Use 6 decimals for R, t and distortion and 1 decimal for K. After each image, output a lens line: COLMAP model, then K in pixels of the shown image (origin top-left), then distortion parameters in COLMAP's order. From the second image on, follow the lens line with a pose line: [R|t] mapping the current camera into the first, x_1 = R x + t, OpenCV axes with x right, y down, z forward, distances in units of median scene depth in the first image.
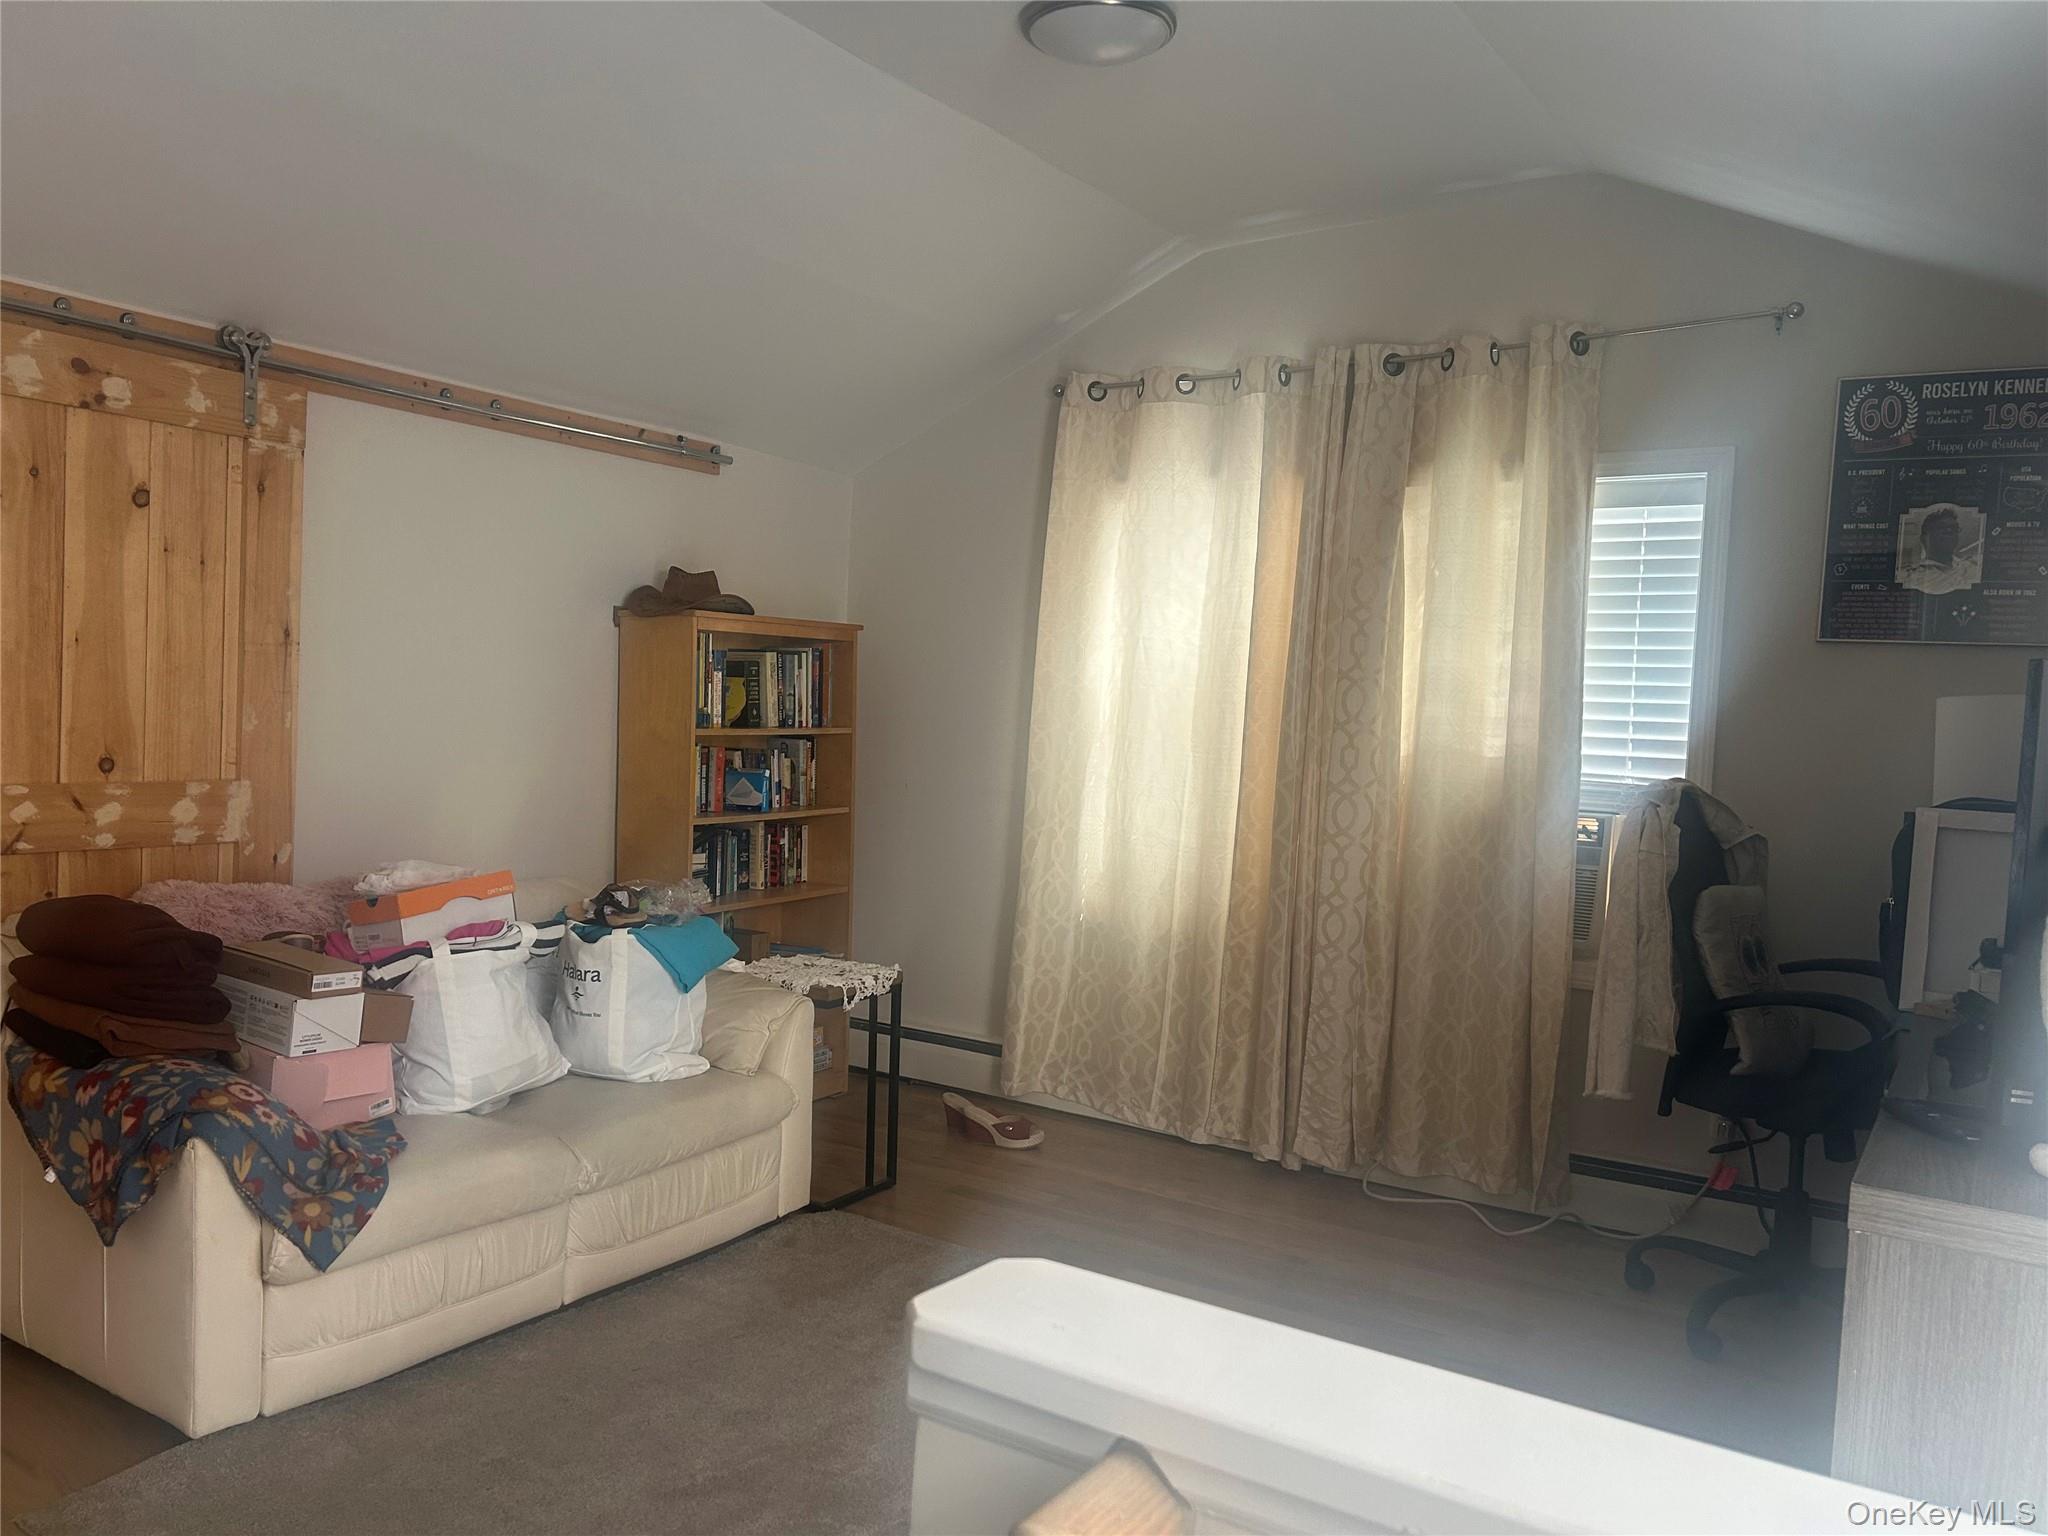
lens RADIAL K [[1534.3, 0, 1046.9], [0, 1534.3, 773.7], [0, 0, 1]] dist [0.063258, -0.073489]
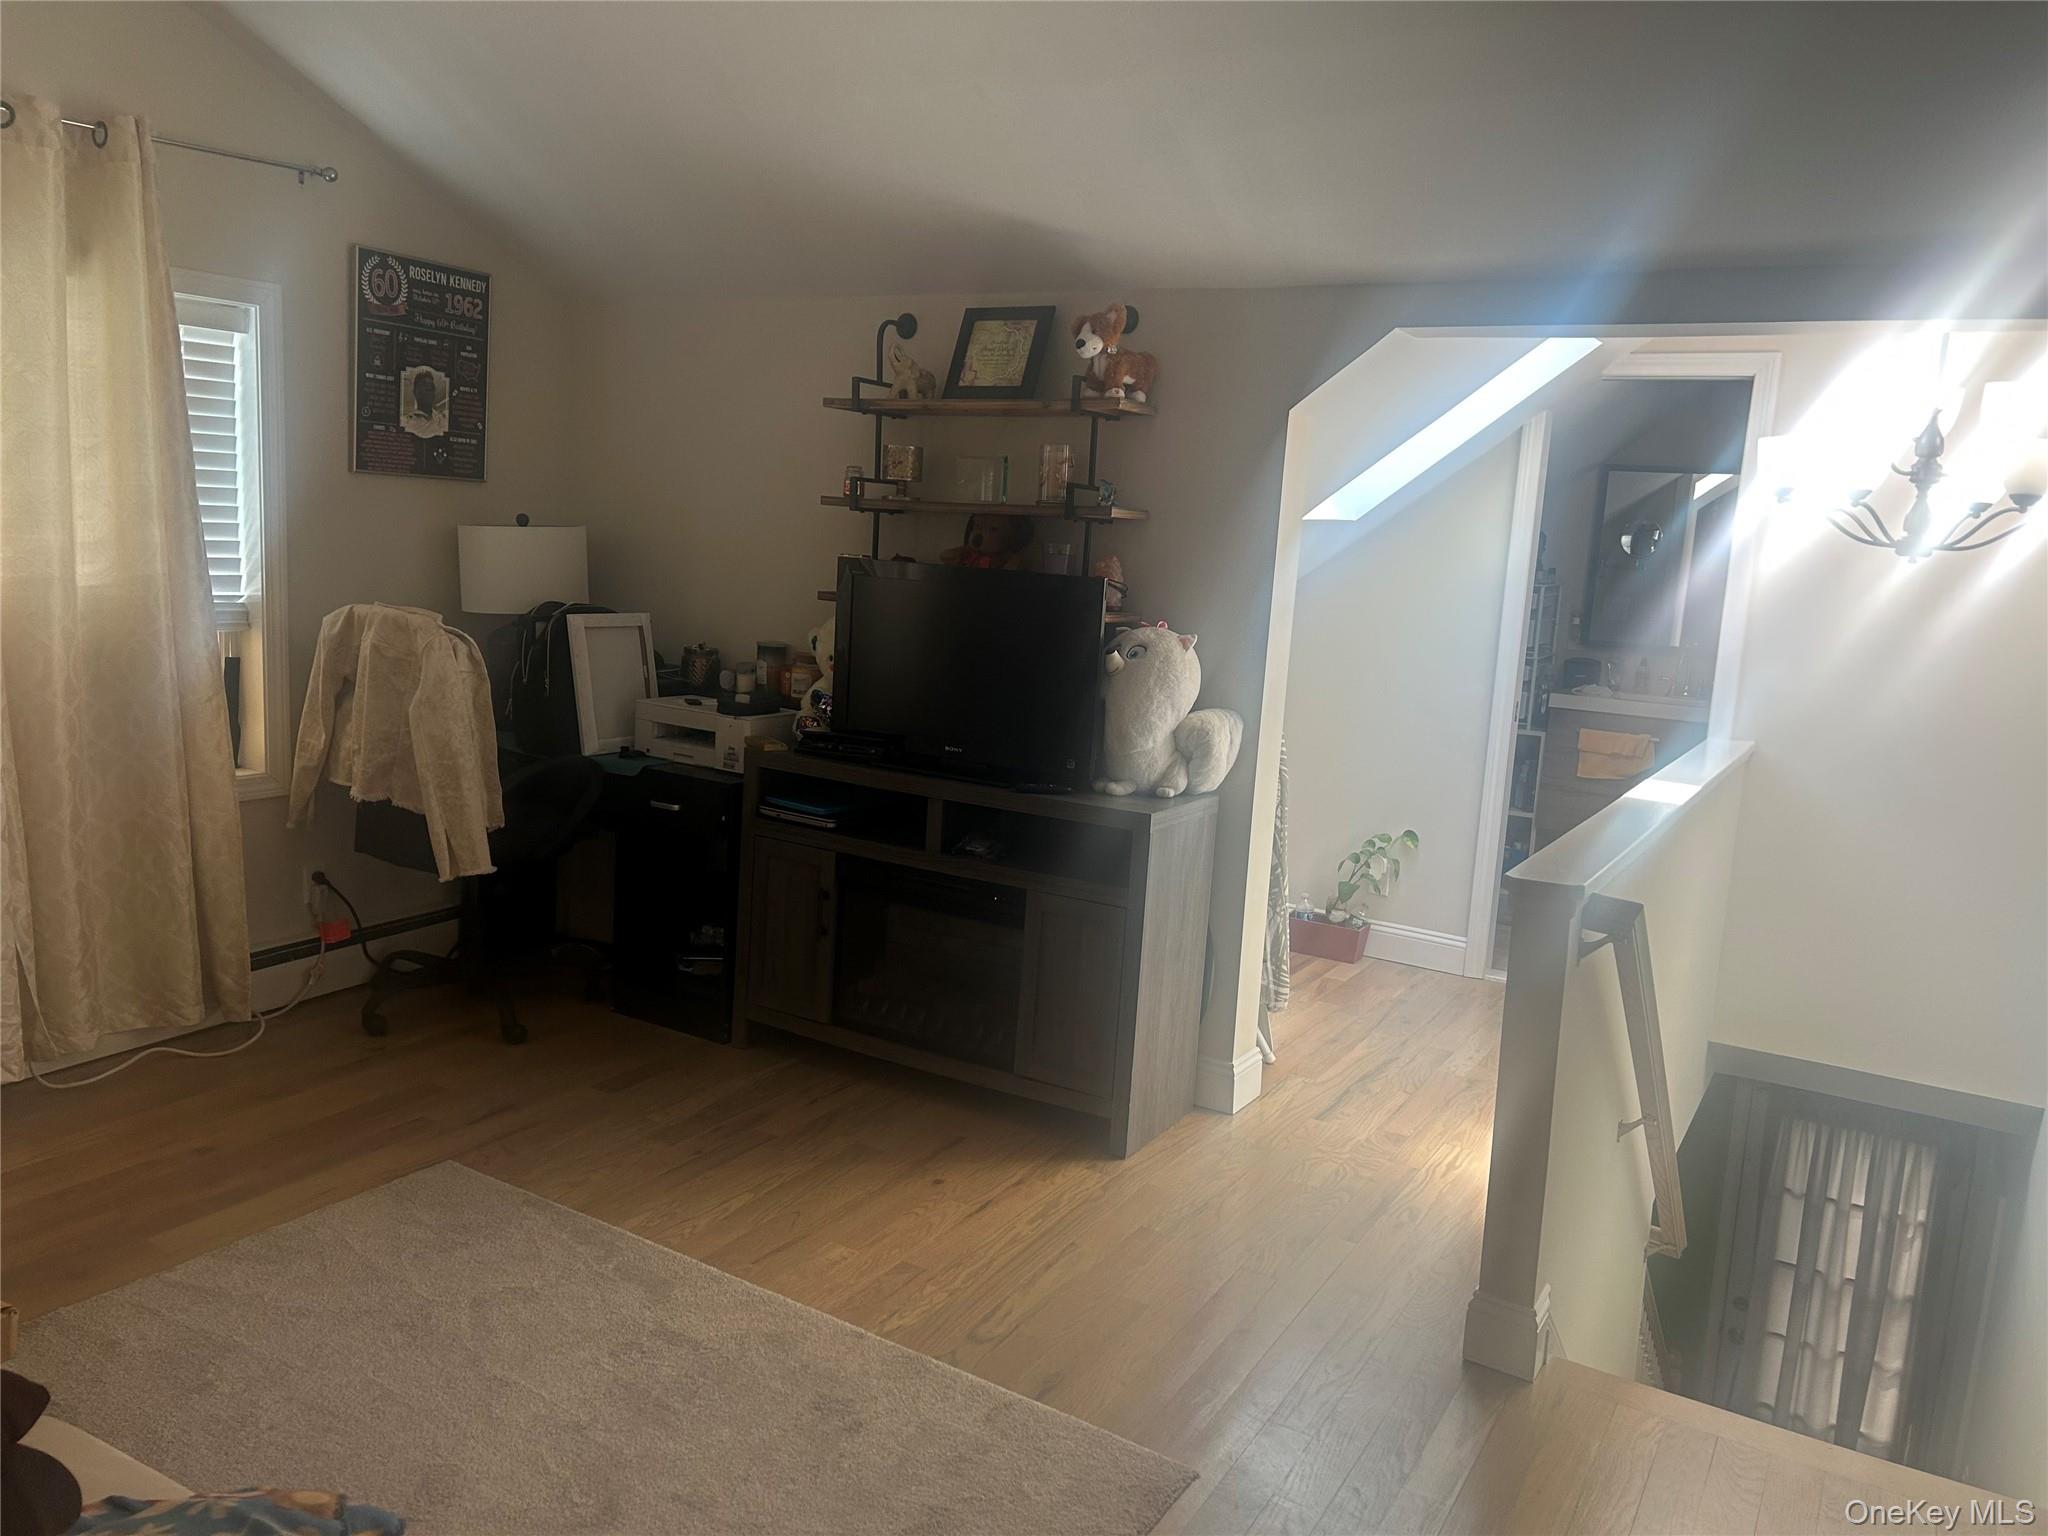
lens RADIAL K [[1534.3, 0, 1018.1], [0, 1534.3, 747.4], [0, 0, 1]] dist [0.063258, -0.073489]
pose [[-0.002434, -0.181990, 0.983297, -0.734842], [-0.013104, 0.983222, 0.181943, -0.104884], [-0.999911, -0.012442, -0.004778, 0.520662]]
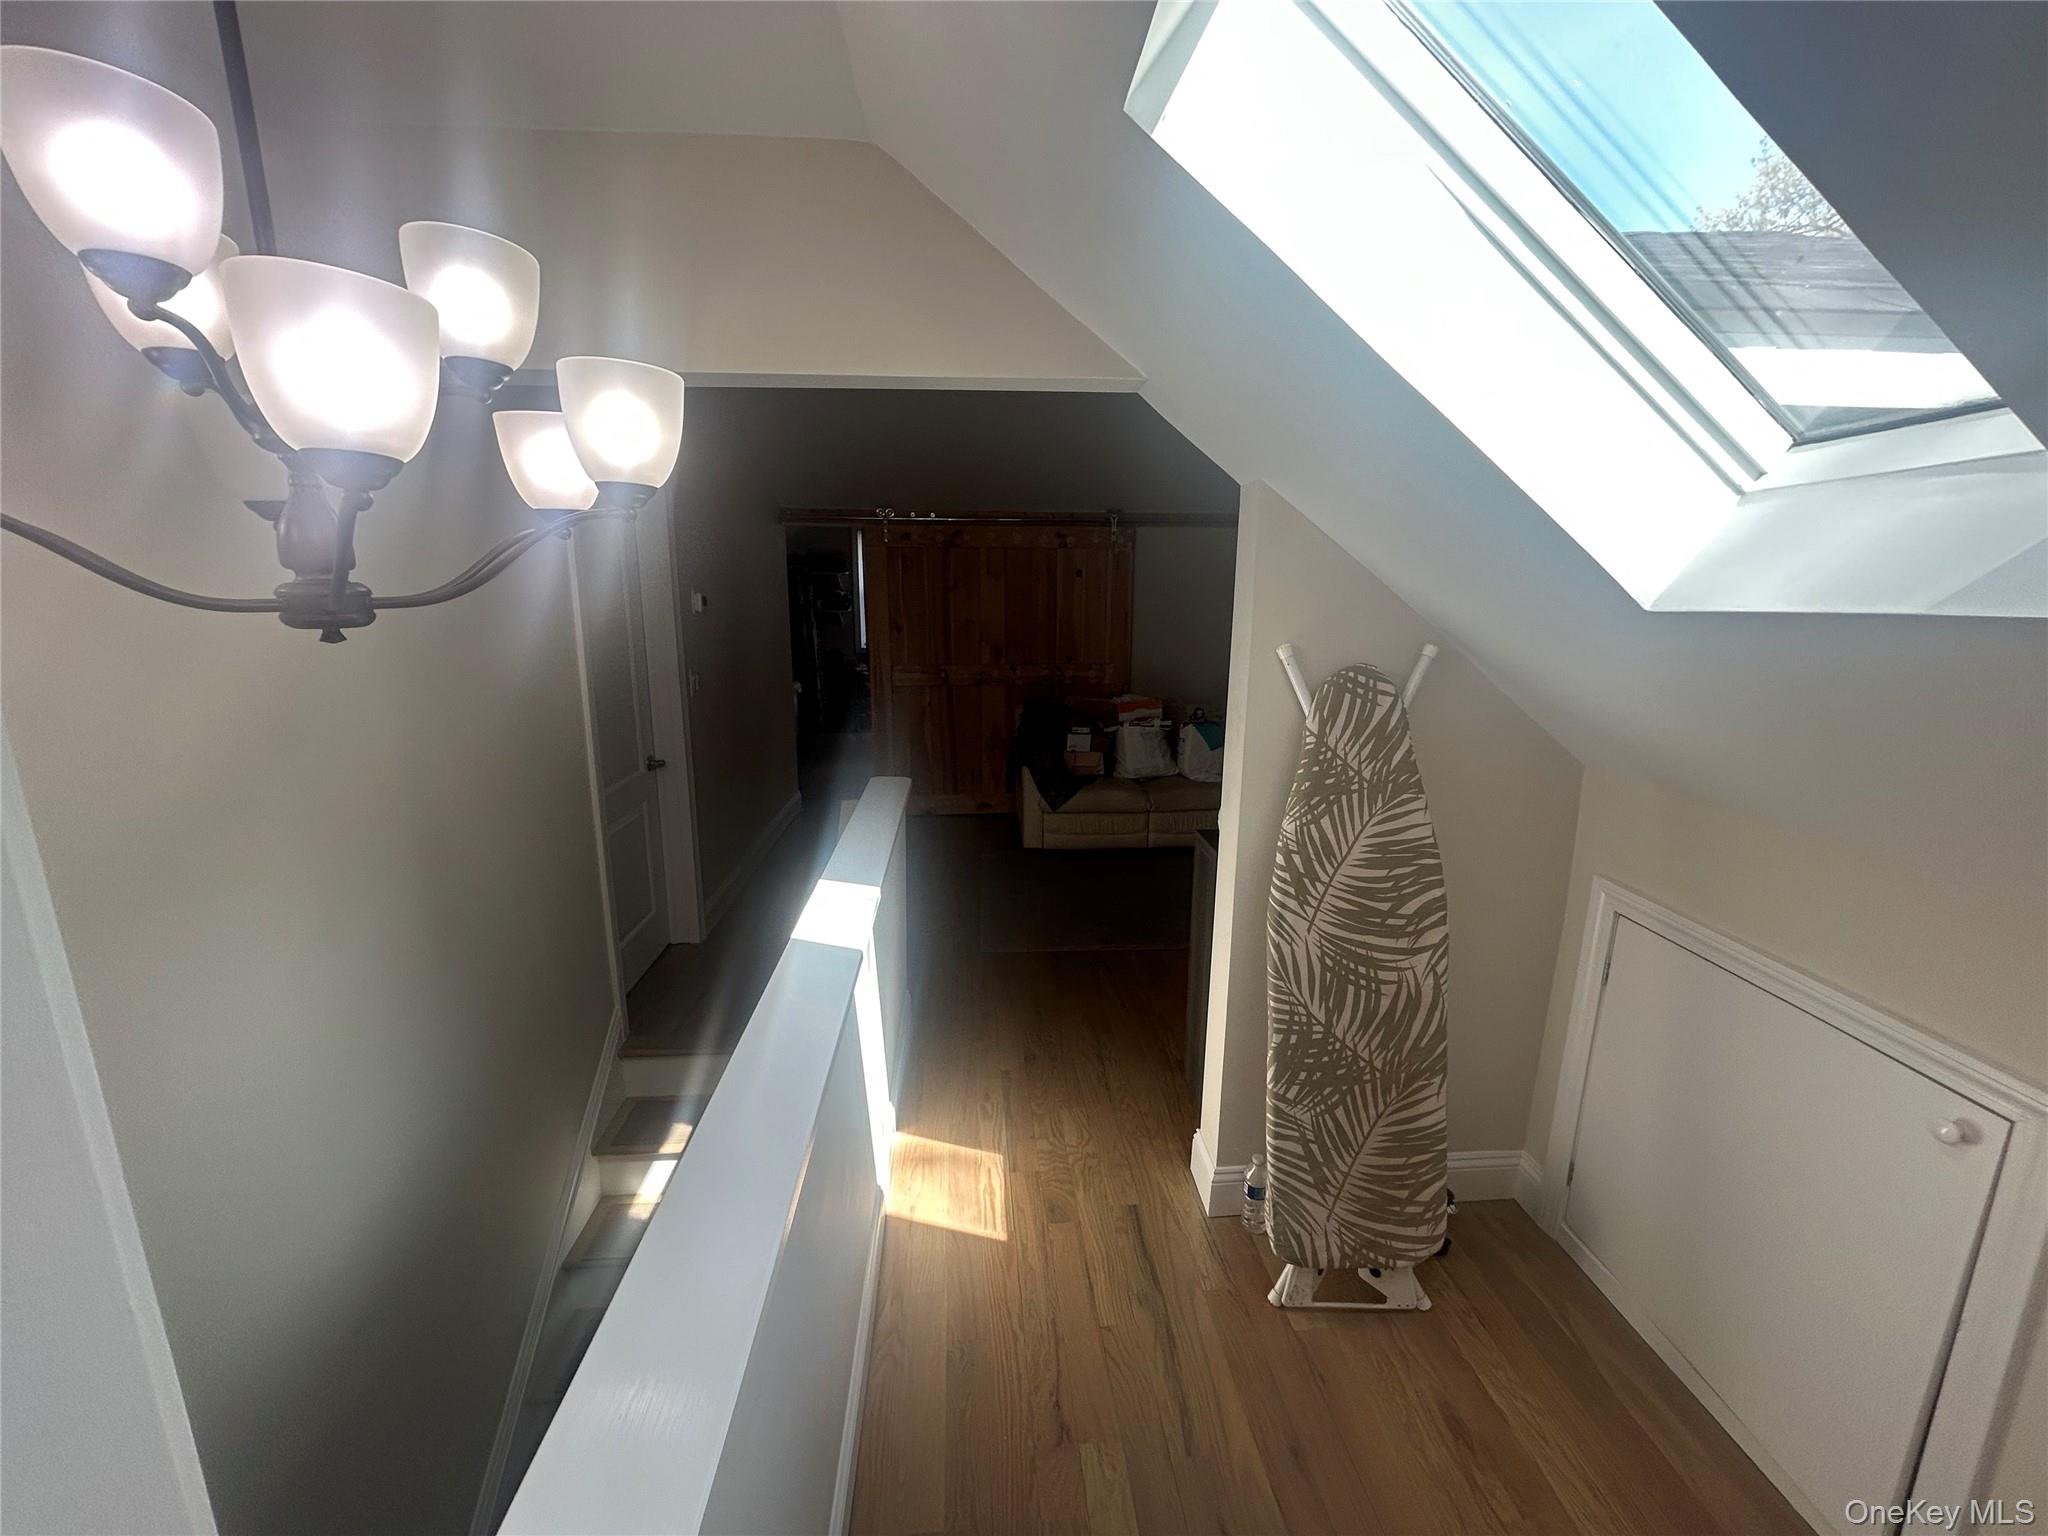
lens RADIAL K [[821.2, 0, 1034.4], [0, 821.2, 766.6], [0, 0, 1]] dist [-0.003659, -0.000264]
pose [[0.586310, 0.138680, -0.798128, 0.665196], [-0.018703, 0.987293, 0.157809, -0.045362], [0.809871, -0.077598, 0.581453, -0.066610]]
